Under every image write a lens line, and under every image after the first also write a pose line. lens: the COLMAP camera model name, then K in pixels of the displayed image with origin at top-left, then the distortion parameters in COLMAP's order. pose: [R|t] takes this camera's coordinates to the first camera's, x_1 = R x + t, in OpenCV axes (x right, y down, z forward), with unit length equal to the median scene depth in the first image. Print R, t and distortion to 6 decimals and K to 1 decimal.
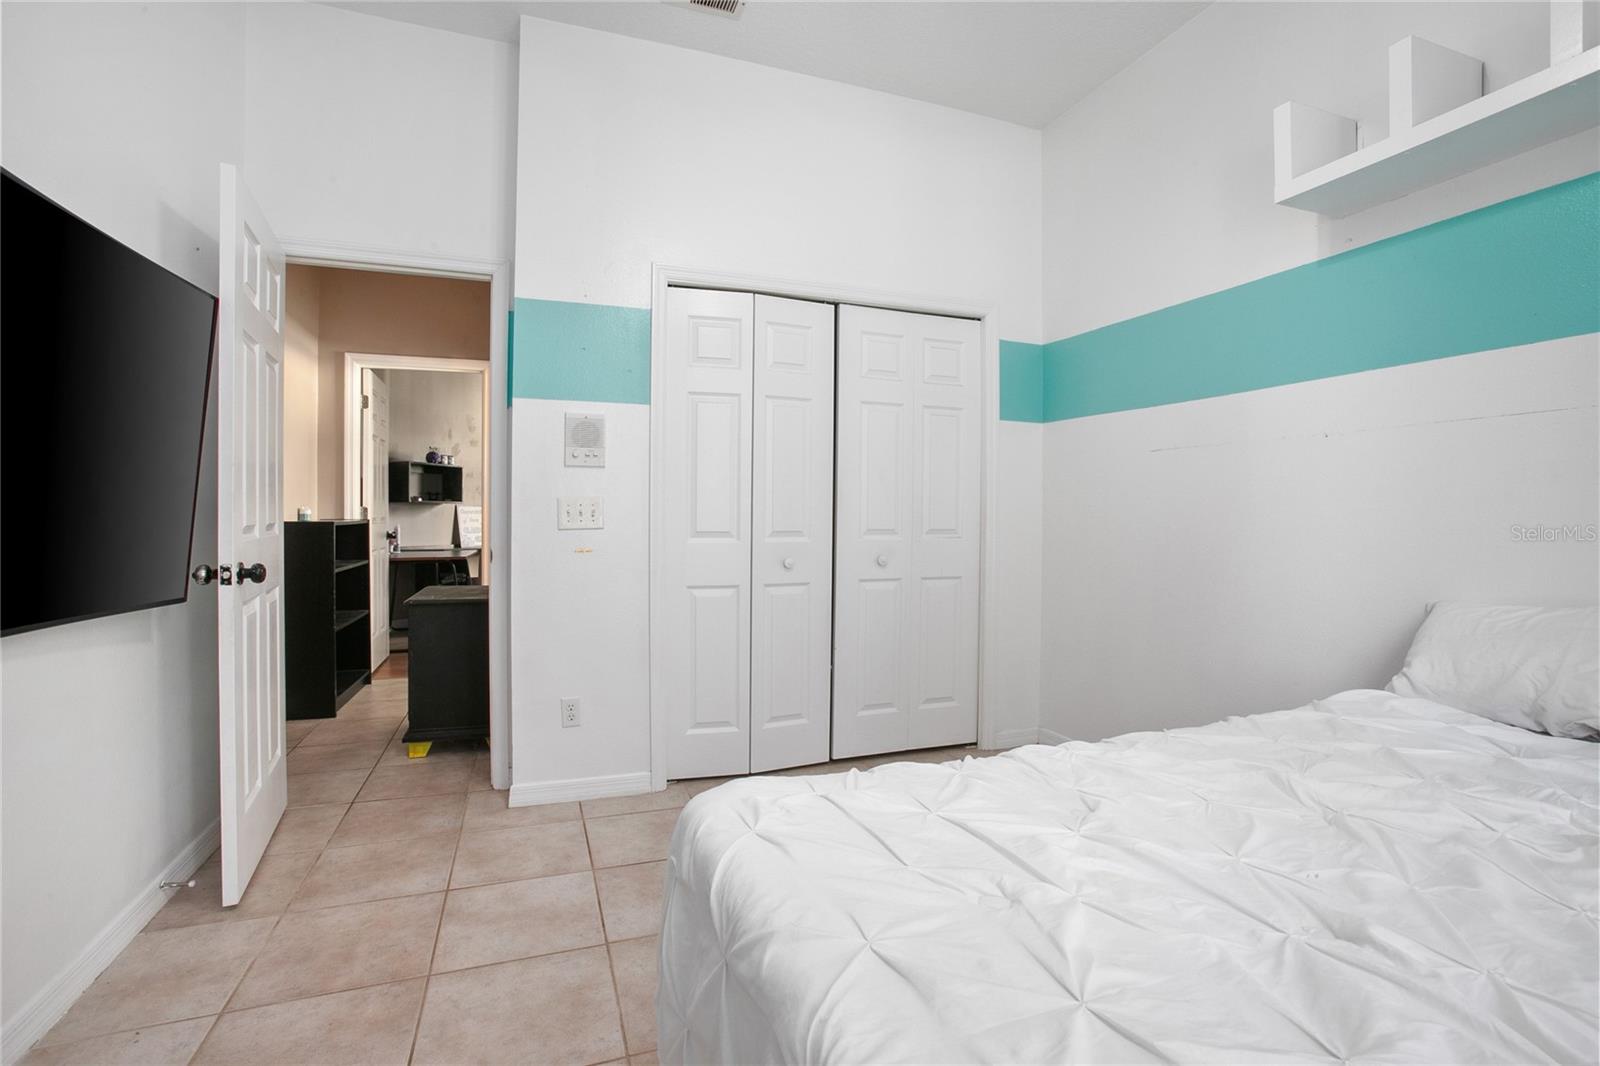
lens RADIAL K [[736.1, 0, 802.3], [0, 736.1, 527.1], [0, 0, 1]] dist [-0.054866, 0.021233]
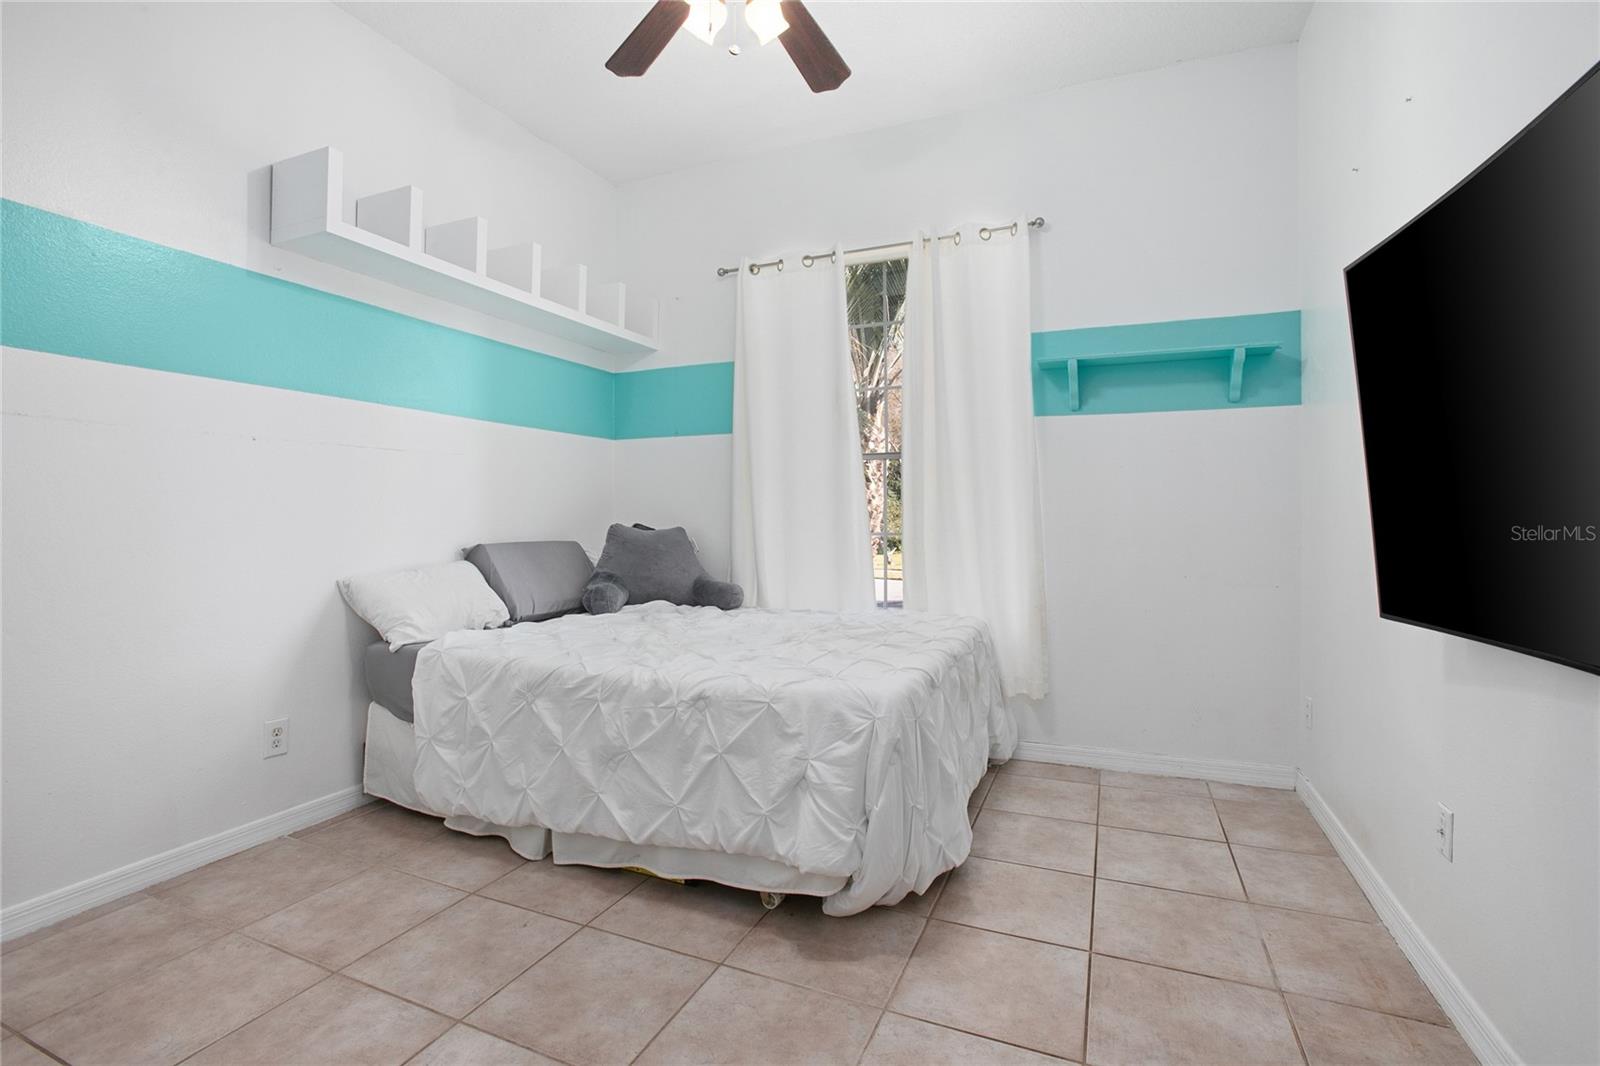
lens RADIAL K [[736.1, 0, 802.7], [0, 736.1, 525.6], [0, 0, 1]] dist [-0.054866, 0.021233]
pose [[-0.727589, -0.020048, 0.685721, -0.894609], [0.000732, 0.999550, 0.030000, -0.036059], [-0.686013, 0.022330, -0.727246, 1.873789]]
